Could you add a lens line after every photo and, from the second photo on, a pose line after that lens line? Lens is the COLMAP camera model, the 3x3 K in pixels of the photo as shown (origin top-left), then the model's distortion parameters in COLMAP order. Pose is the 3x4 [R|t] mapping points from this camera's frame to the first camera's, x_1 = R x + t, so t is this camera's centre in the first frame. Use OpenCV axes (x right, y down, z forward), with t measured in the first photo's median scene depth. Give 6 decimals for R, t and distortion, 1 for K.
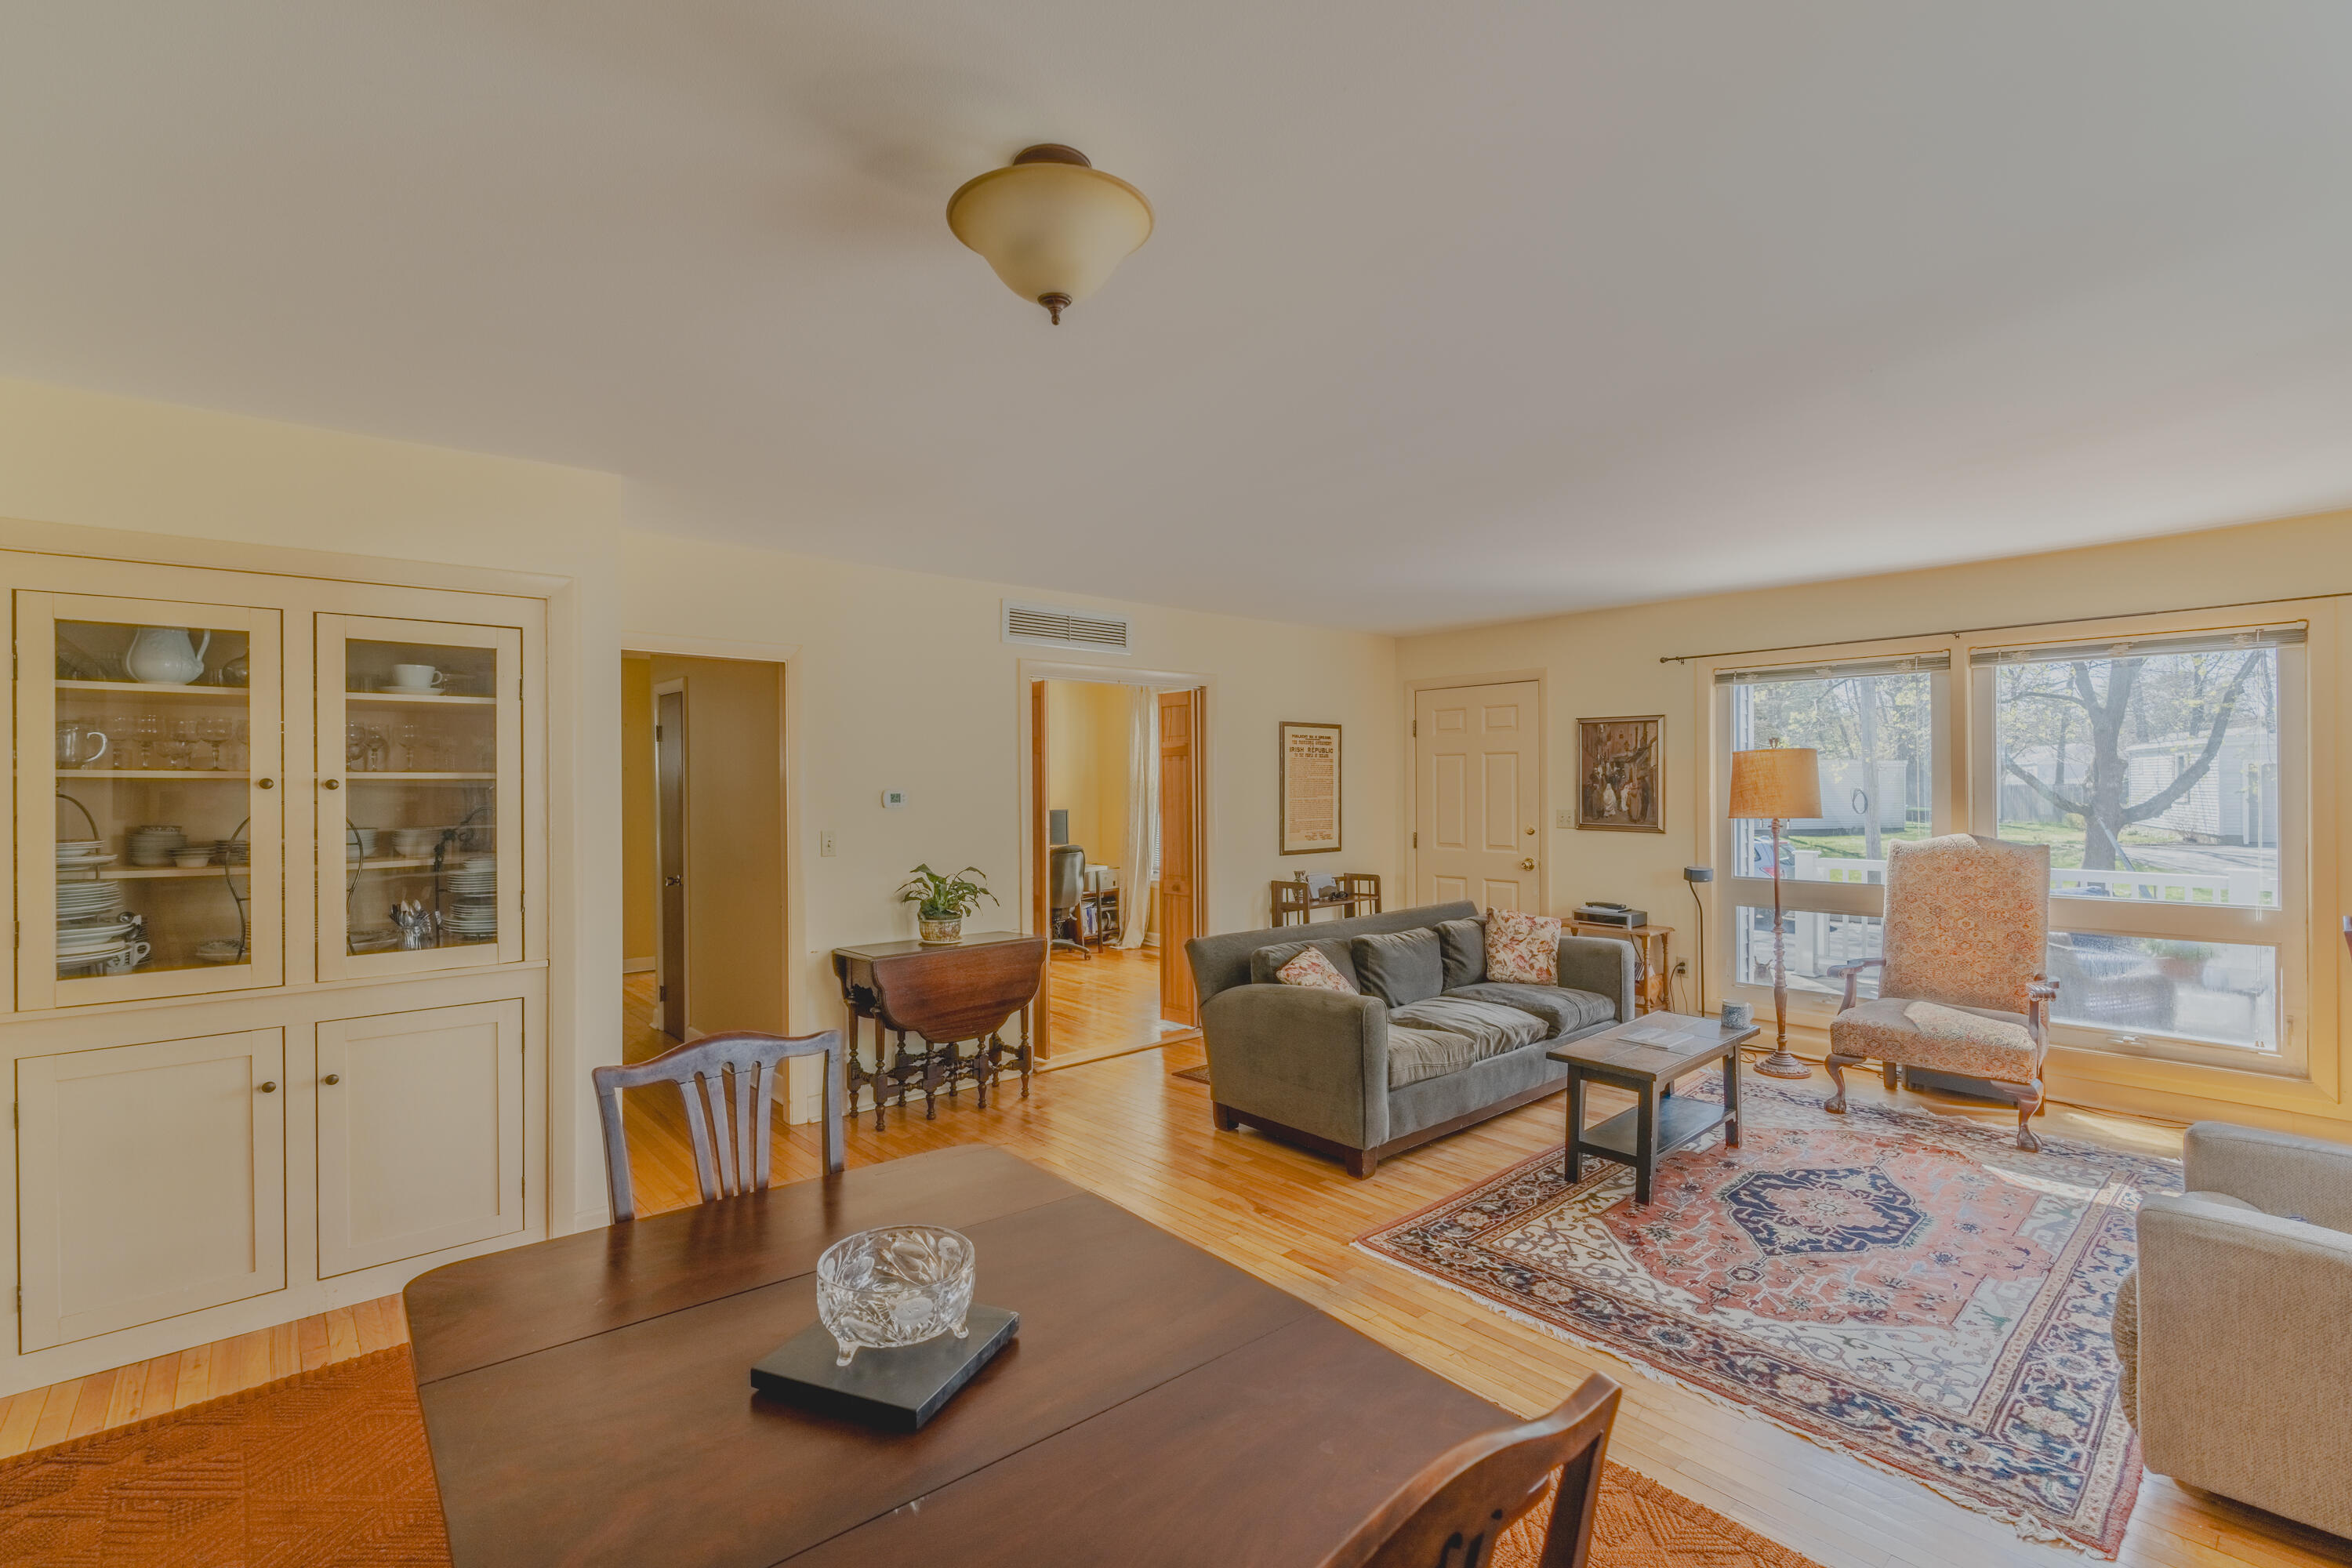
lens RADIAL K [[1028.7, 0, 1176.0], [0, 1028.7, 784.0], [0, 0, 1]] dist [-0.000121, -0.000011]
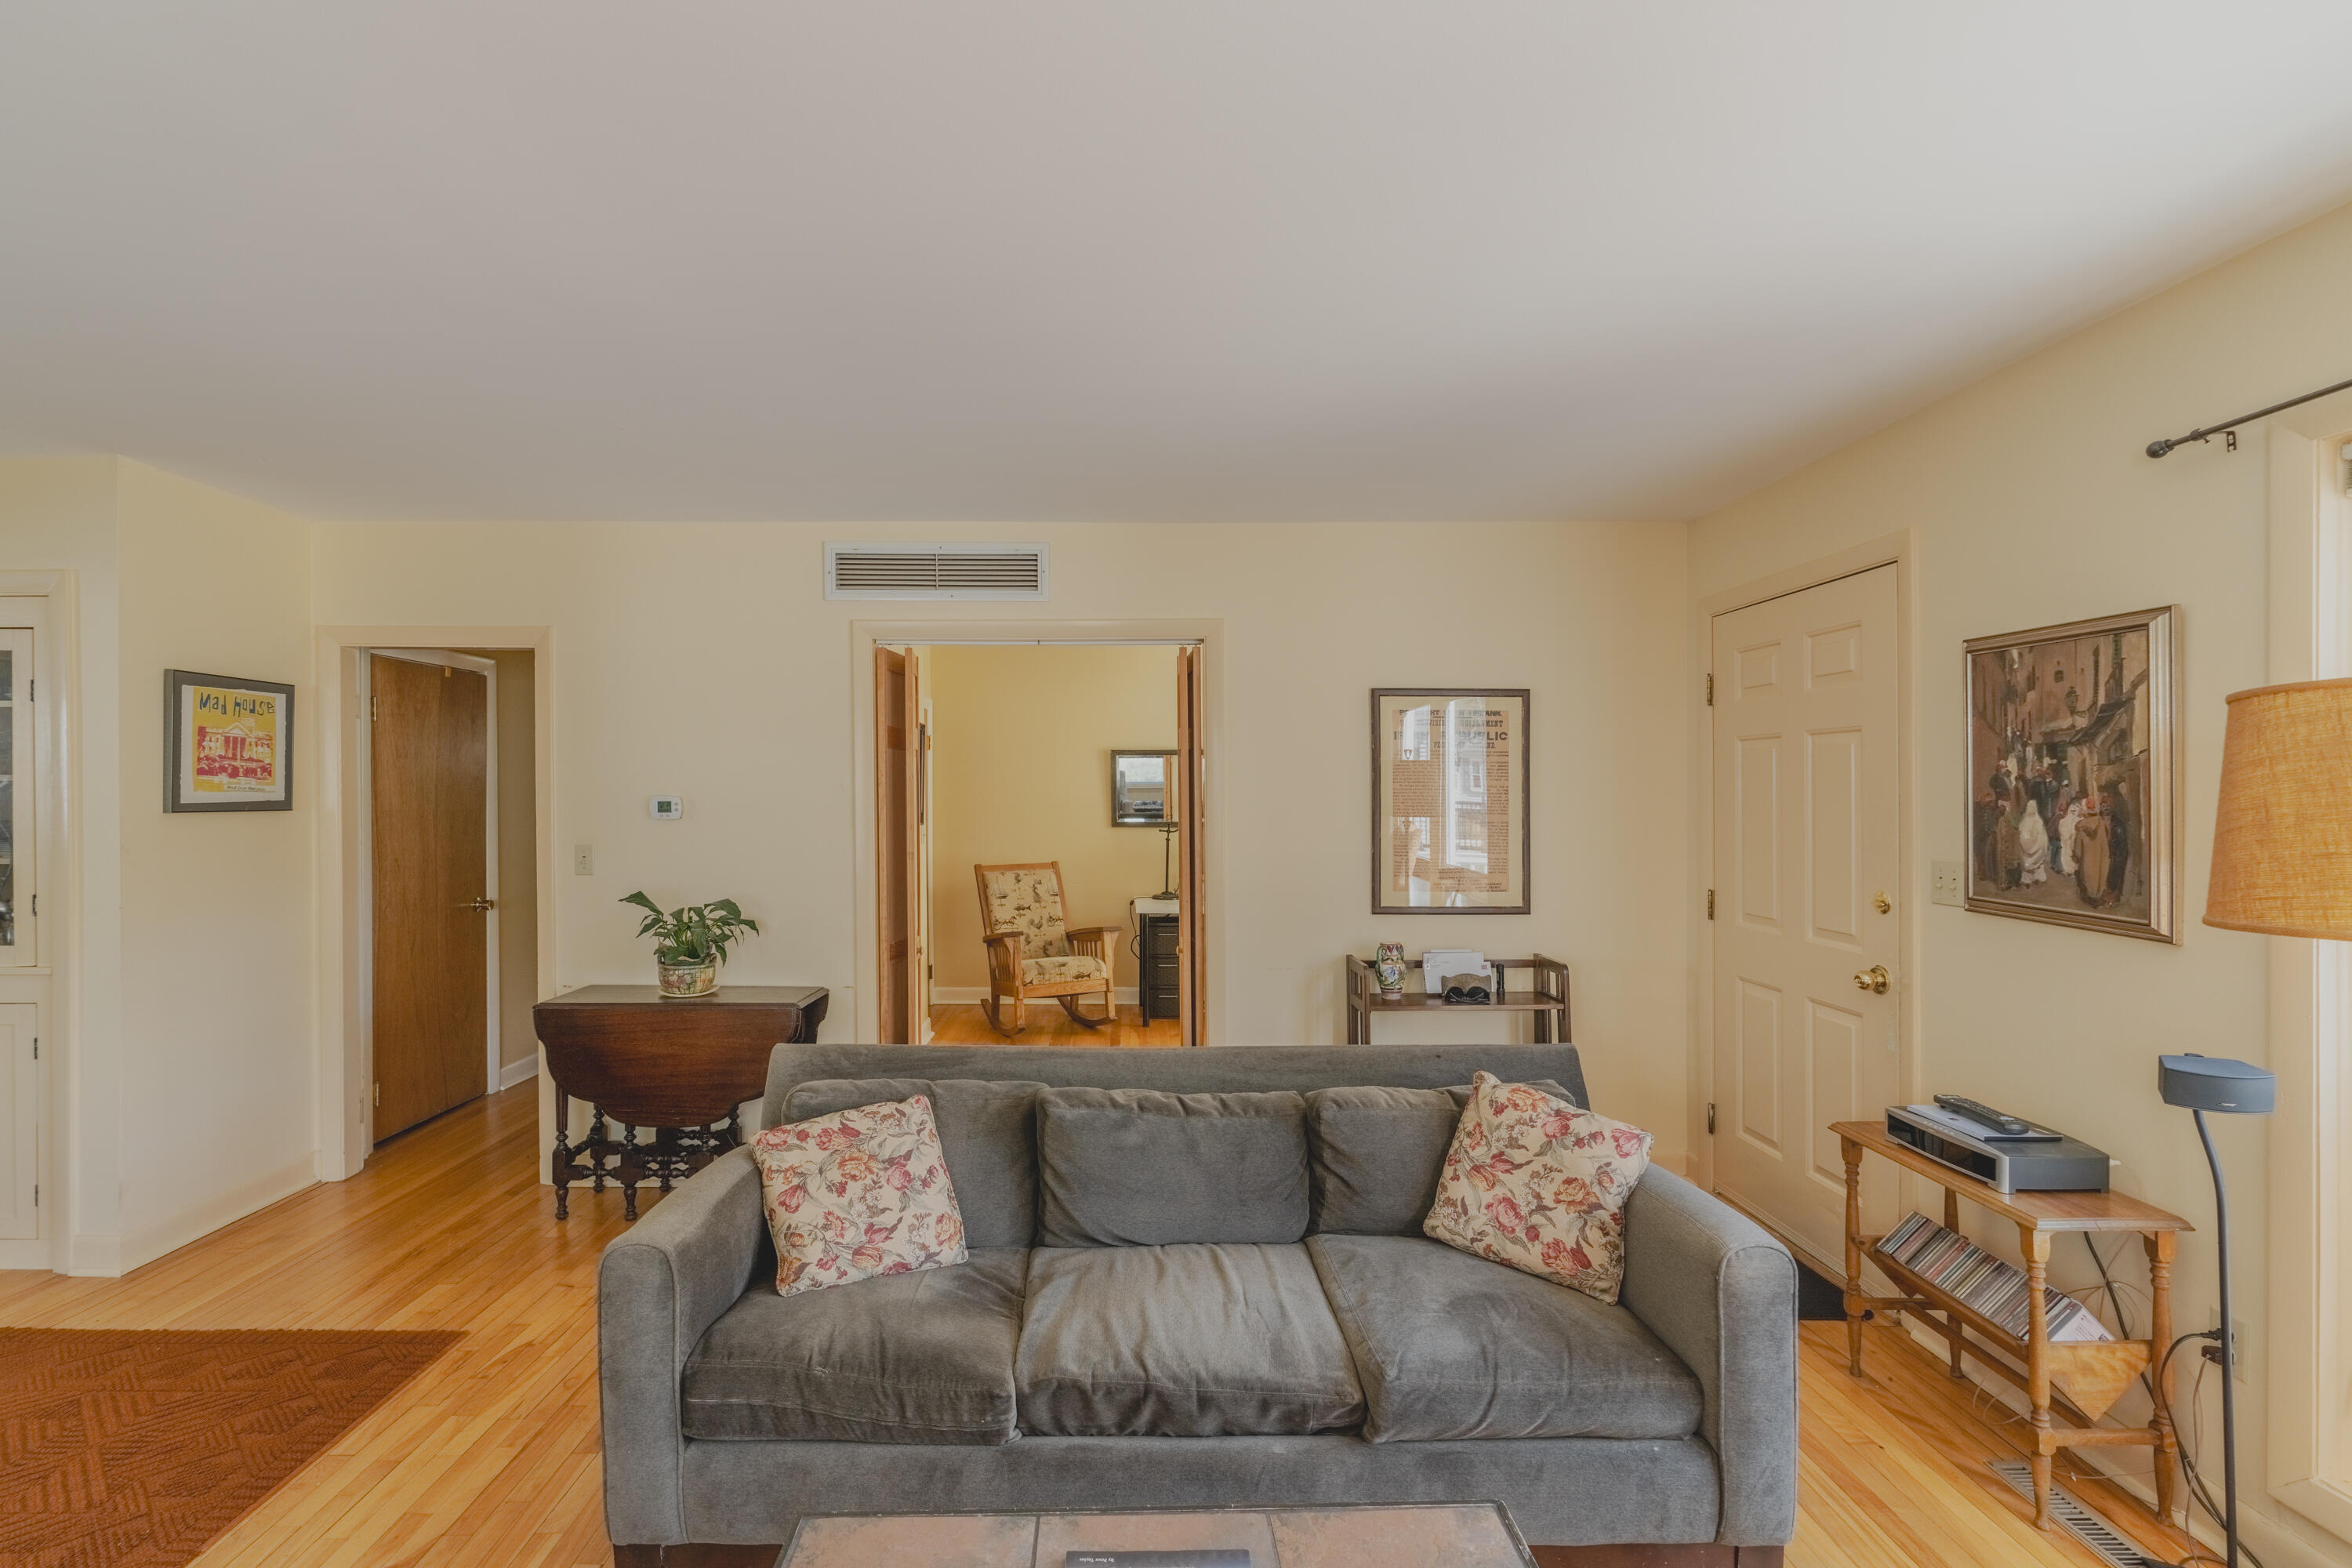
lens RADIAL K [[1063.3, 0, 1176.0], [0, 1063.3, 784.0], [0, 0, 1]] dist [-0.000639, -0.000021]
pose [[0.754070, 0.003729, -0.656784, 0.512982], [-0.006052, 0.999981, -0.001271, -0.004700], [0.656767, 0.004934, 0.754078, 0.566576]]
